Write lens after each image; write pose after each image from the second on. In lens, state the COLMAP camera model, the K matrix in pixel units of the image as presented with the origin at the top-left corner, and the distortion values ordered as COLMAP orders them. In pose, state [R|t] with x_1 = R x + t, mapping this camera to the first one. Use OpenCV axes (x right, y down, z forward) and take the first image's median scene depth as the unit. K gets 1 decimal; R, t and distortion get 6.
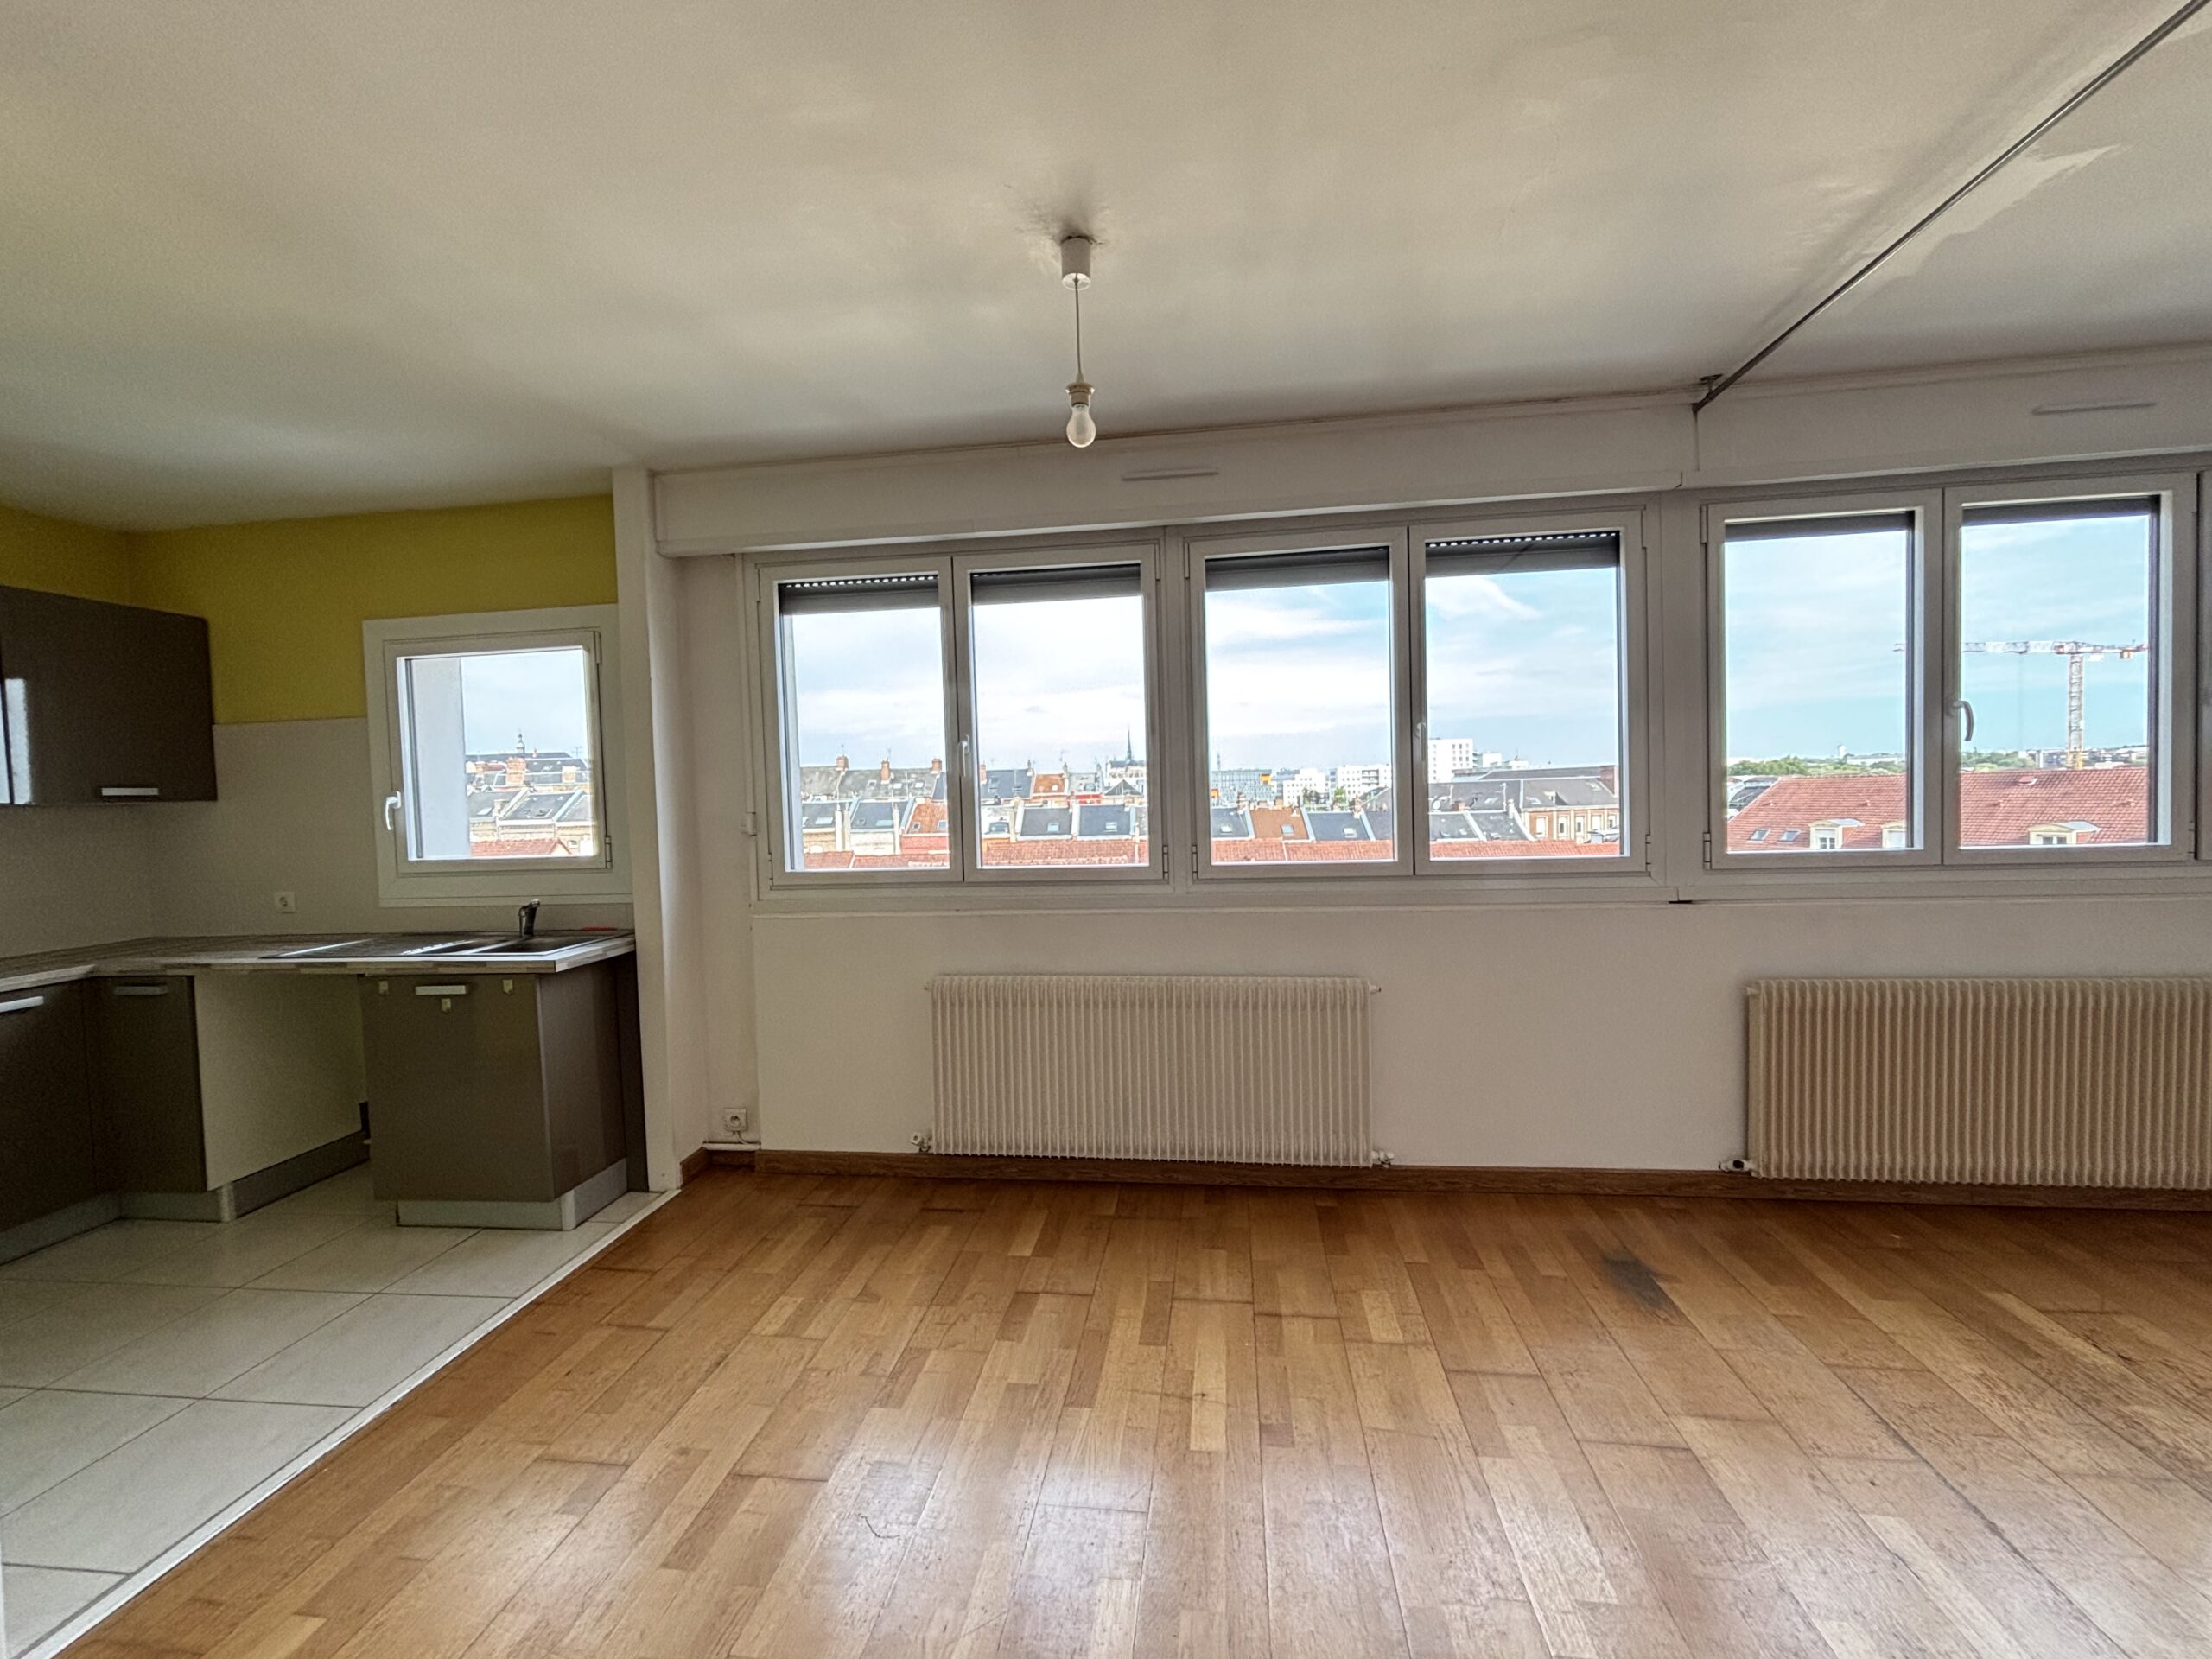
lens RADIAL K [[906.4, 0, 1103.5], [0, 906.4, 828.2], [0, 0, 1]] dist [-0.001025, 0.000748]
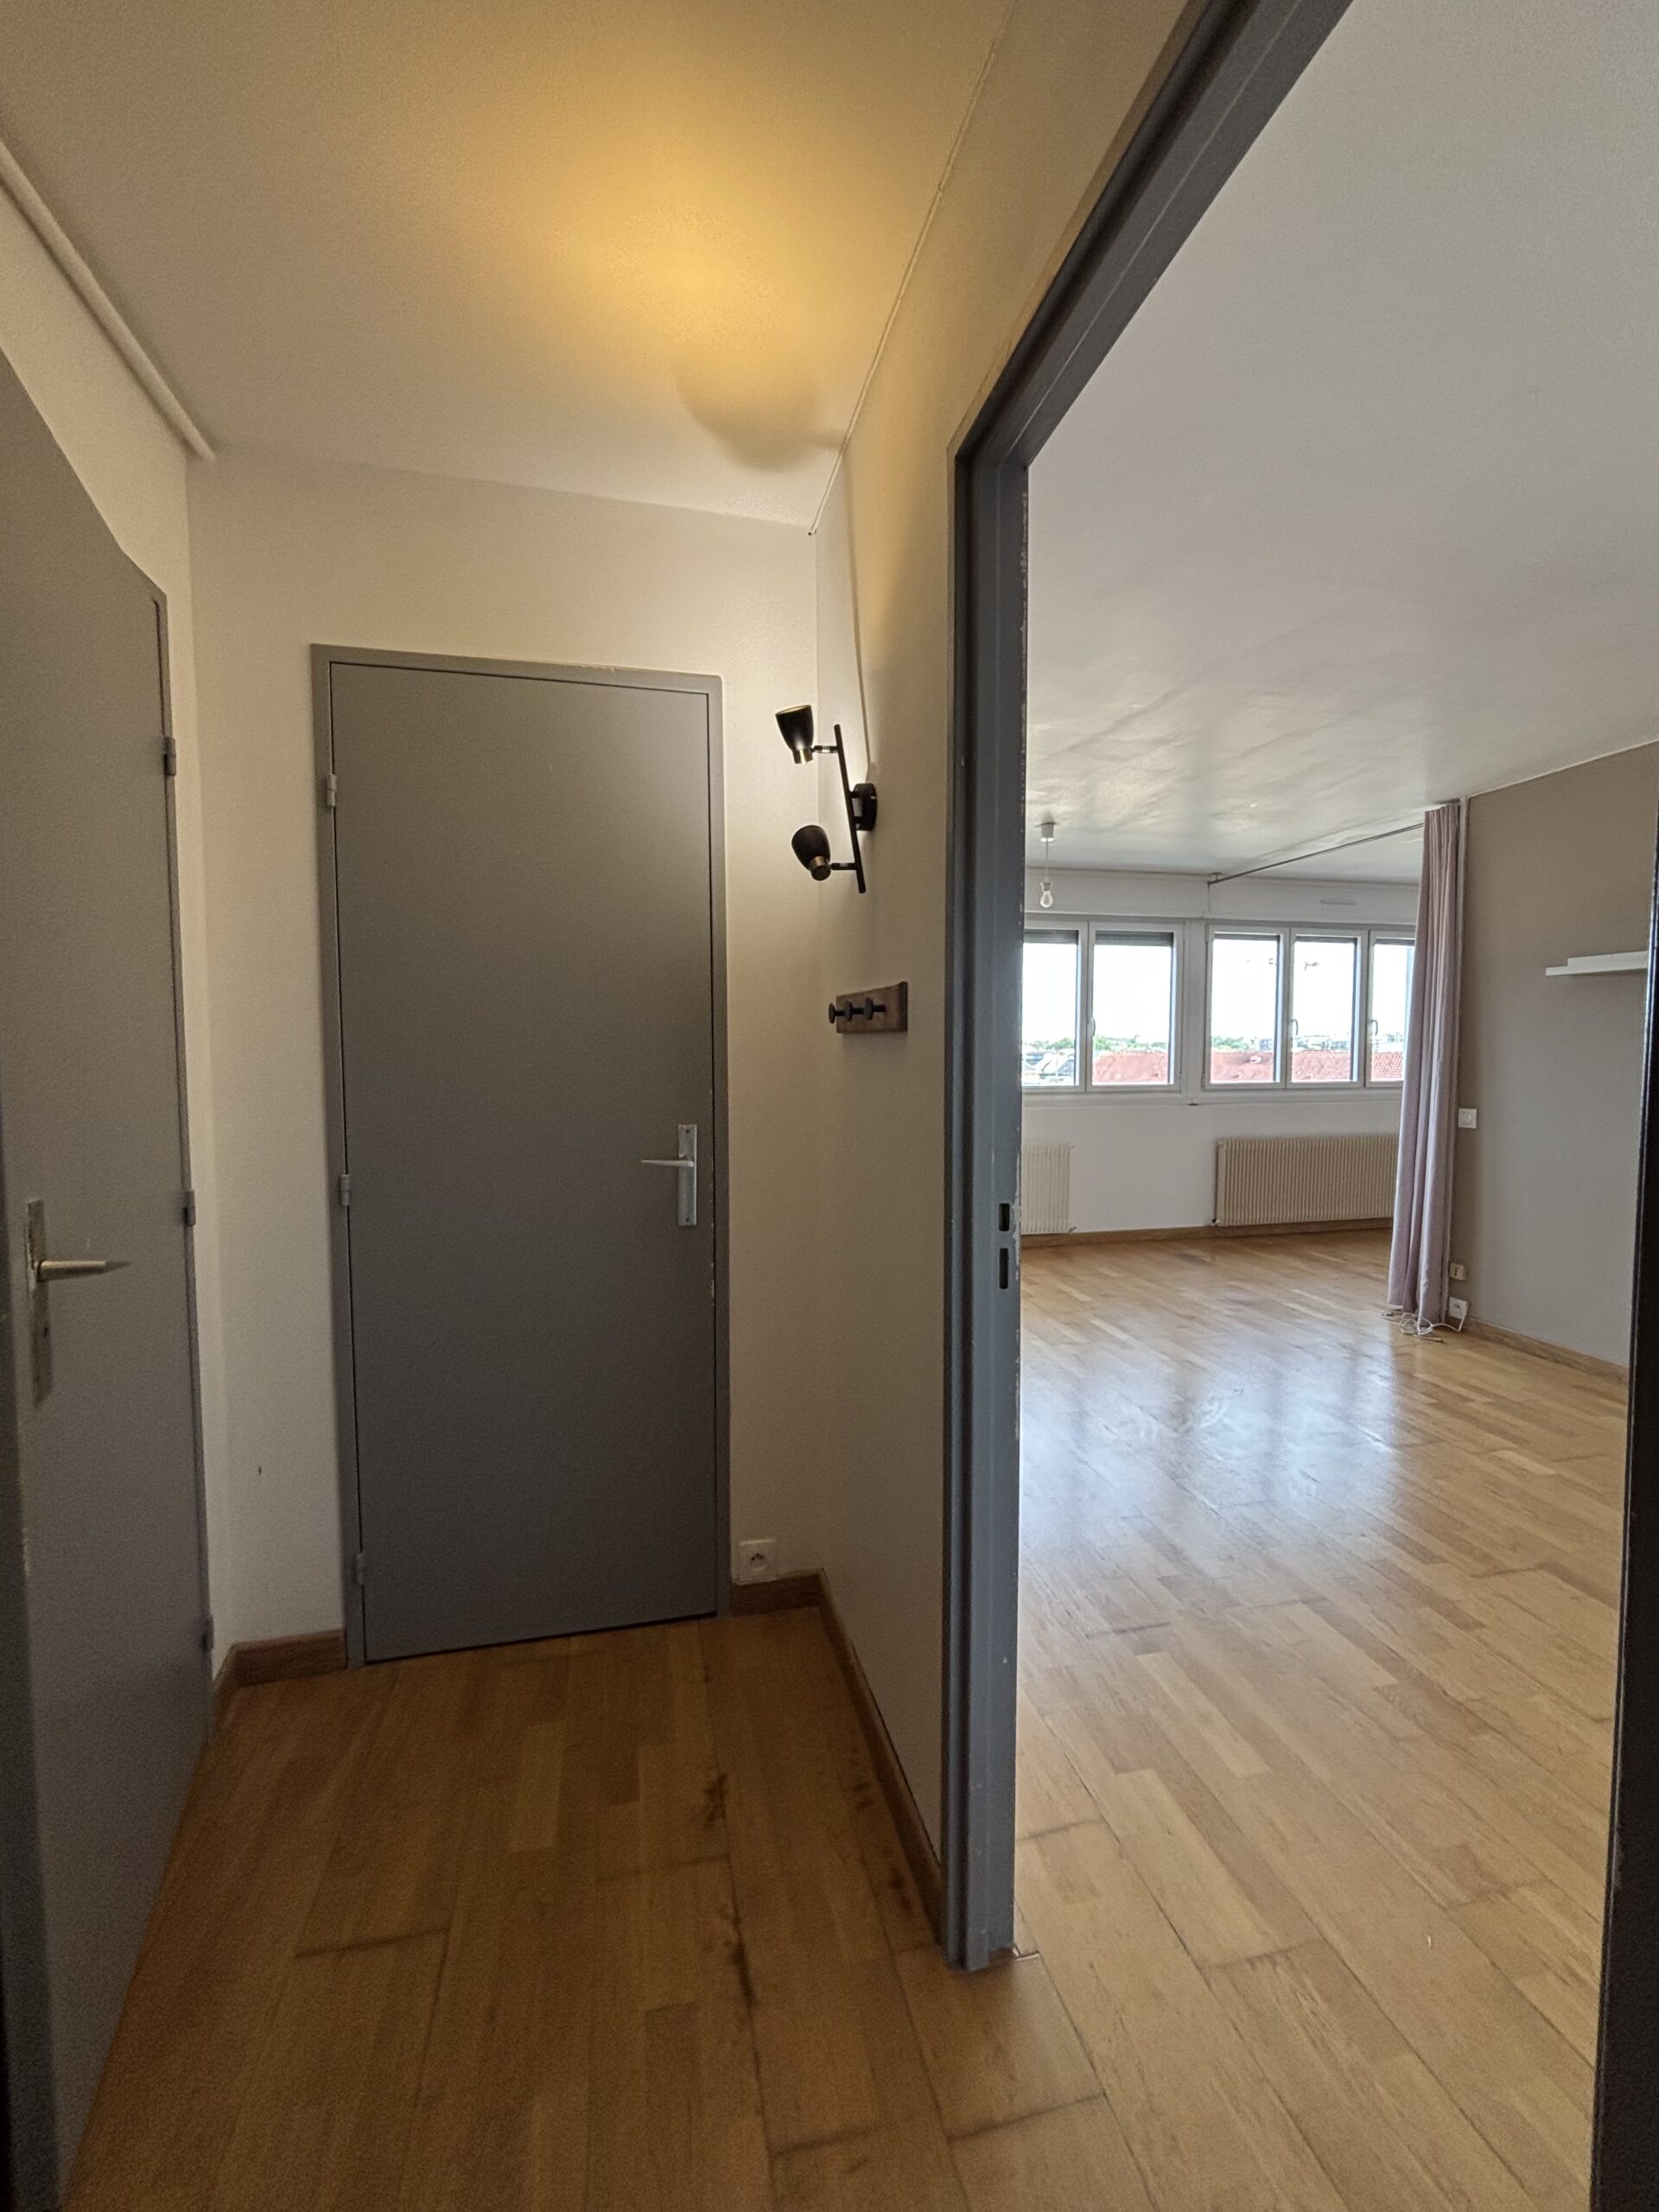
lens RADIAL K [[906.4, 0, 834.9], [0, 906.4, 1102.1], [0, 0, 1]] dist [-0.001025, 0.000748]
pose [[0.933054, 0.010383, 0.359586, -0.947862], [-0.016459, 0.999769, 0.013840, 0.060142], [-0.359360, -0.018832, 0.933009, -0.724217]]
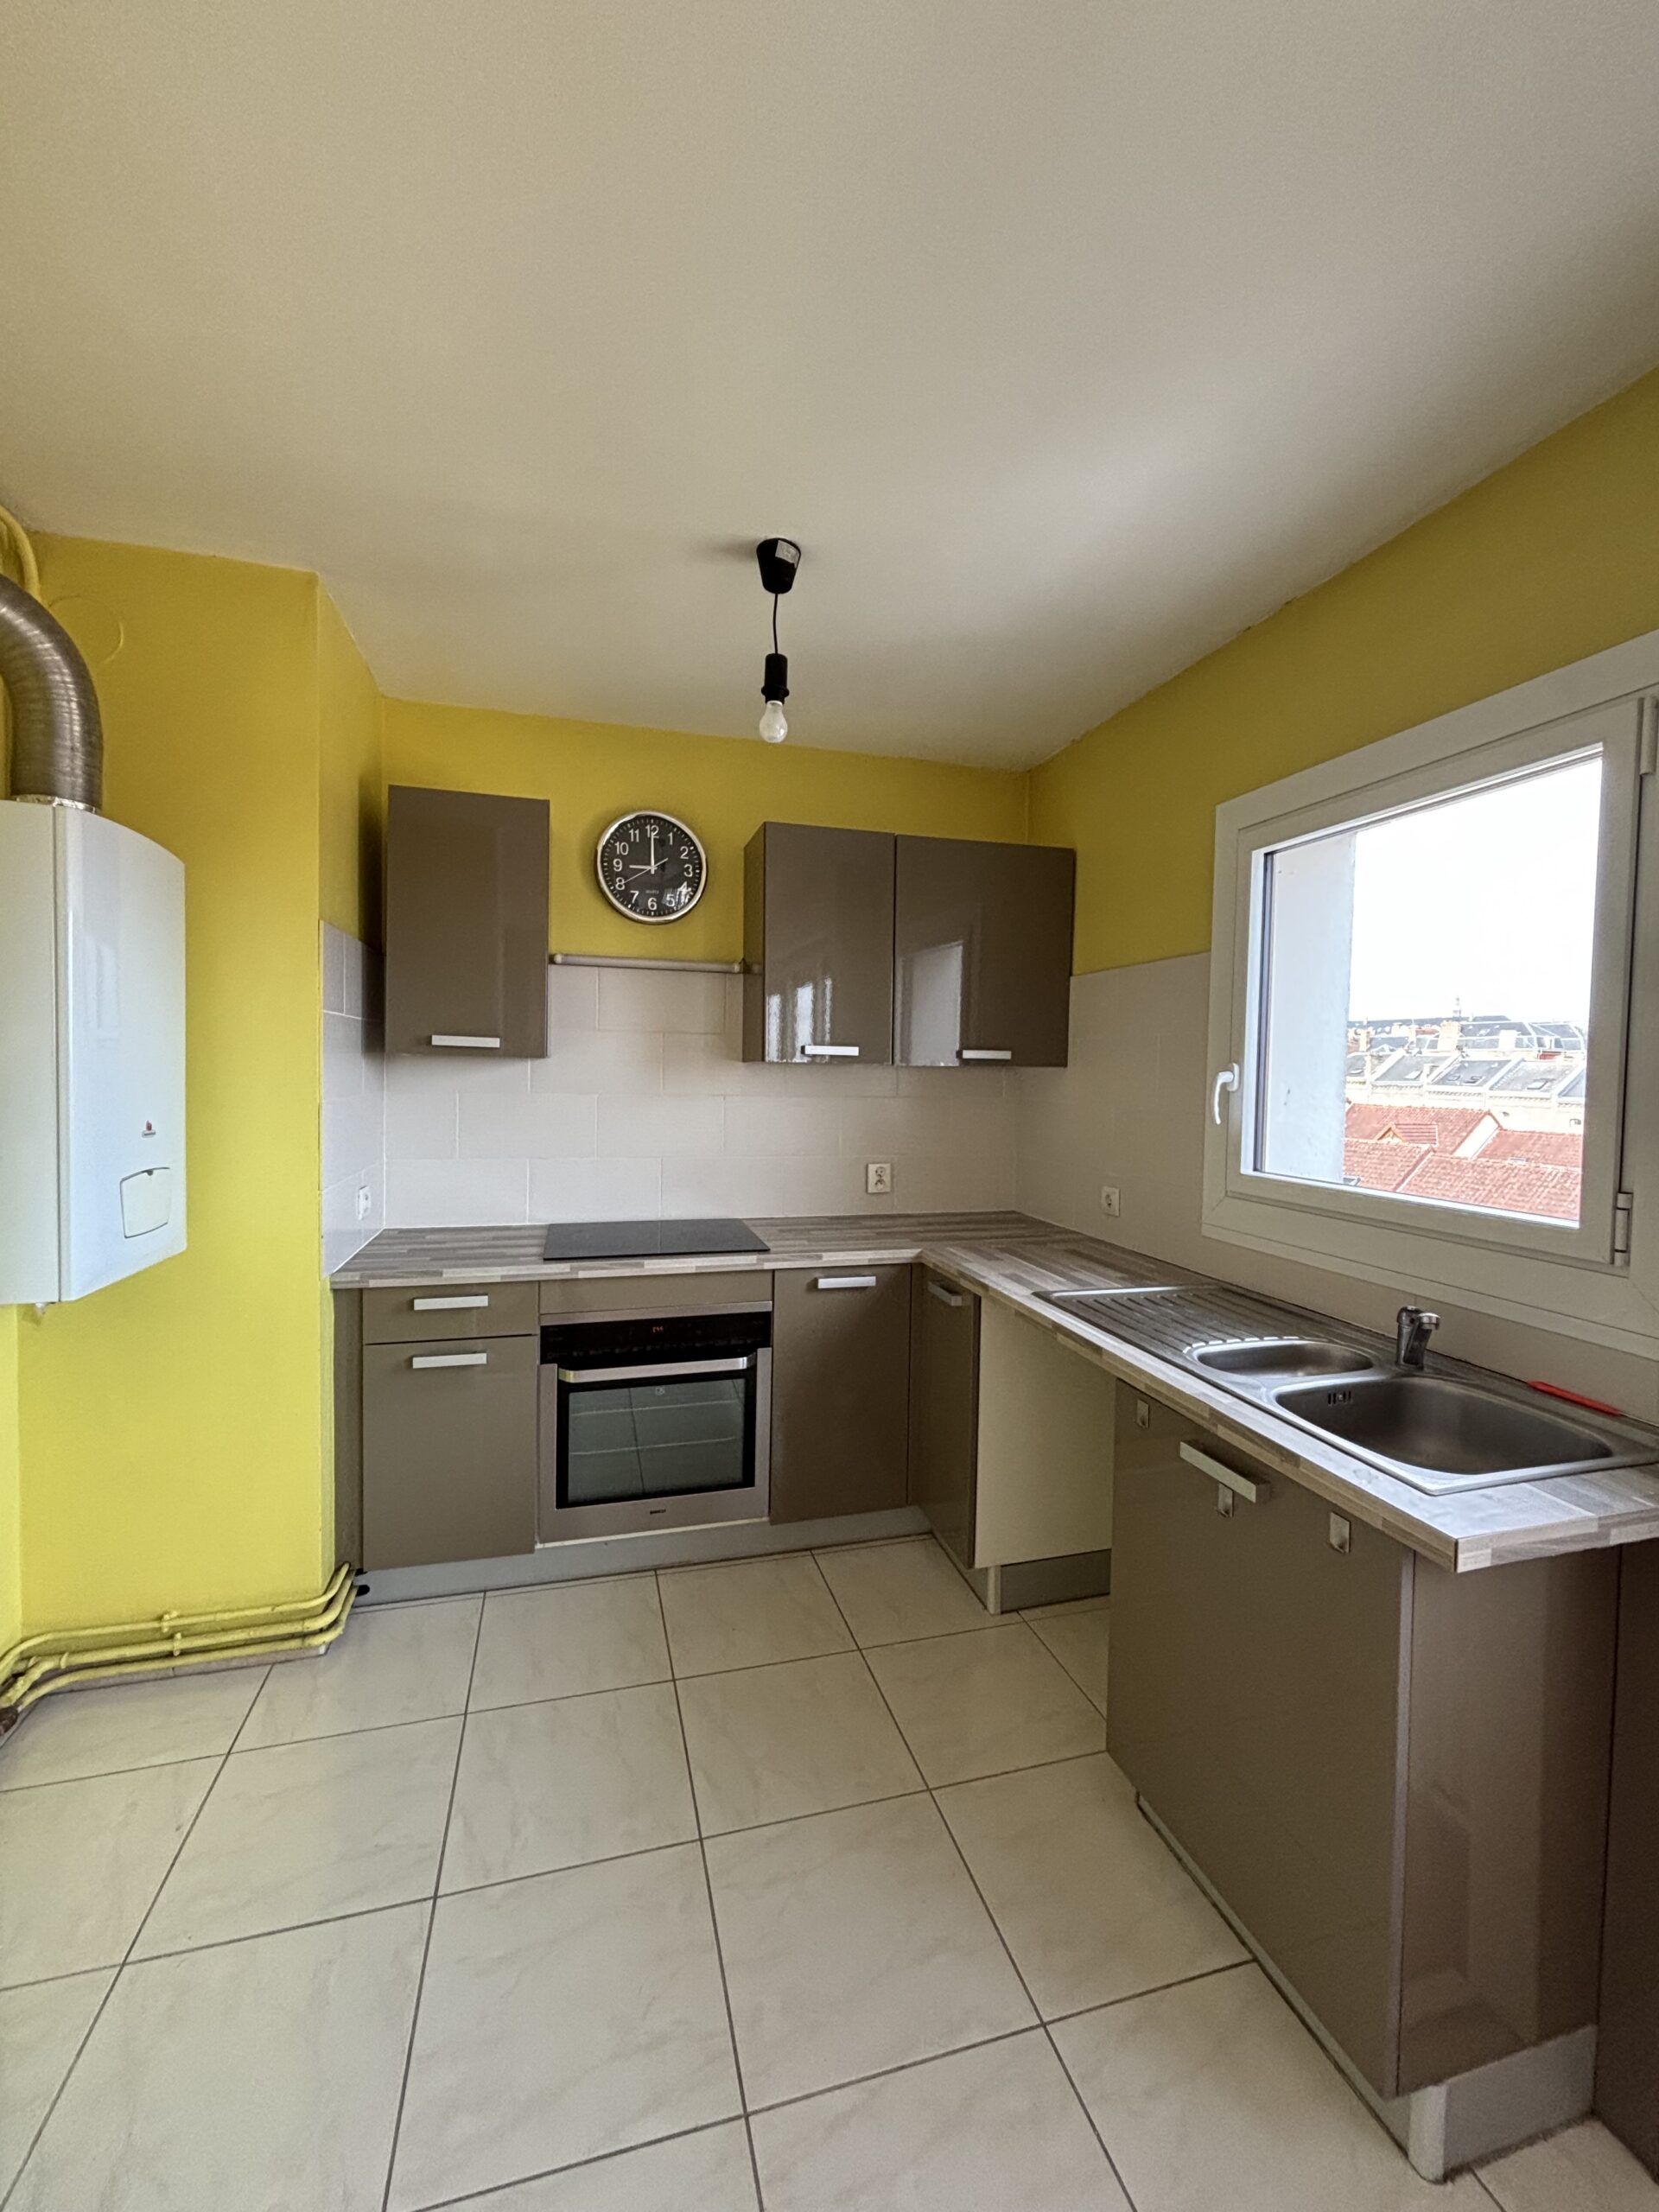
lens RADIAL K [[906.4, 0, 835.5], [0, 906.4, 1102.1], [0, 0, 1]] dist [-0.001025, 0.000748]
pose [[0.391493, 0.075767, -0.917057, -0.357330], [-0.065692, 0.996363, 0.054275, -0.035367], [0.917833, 0.038996, 0.395046, 0.581023]]
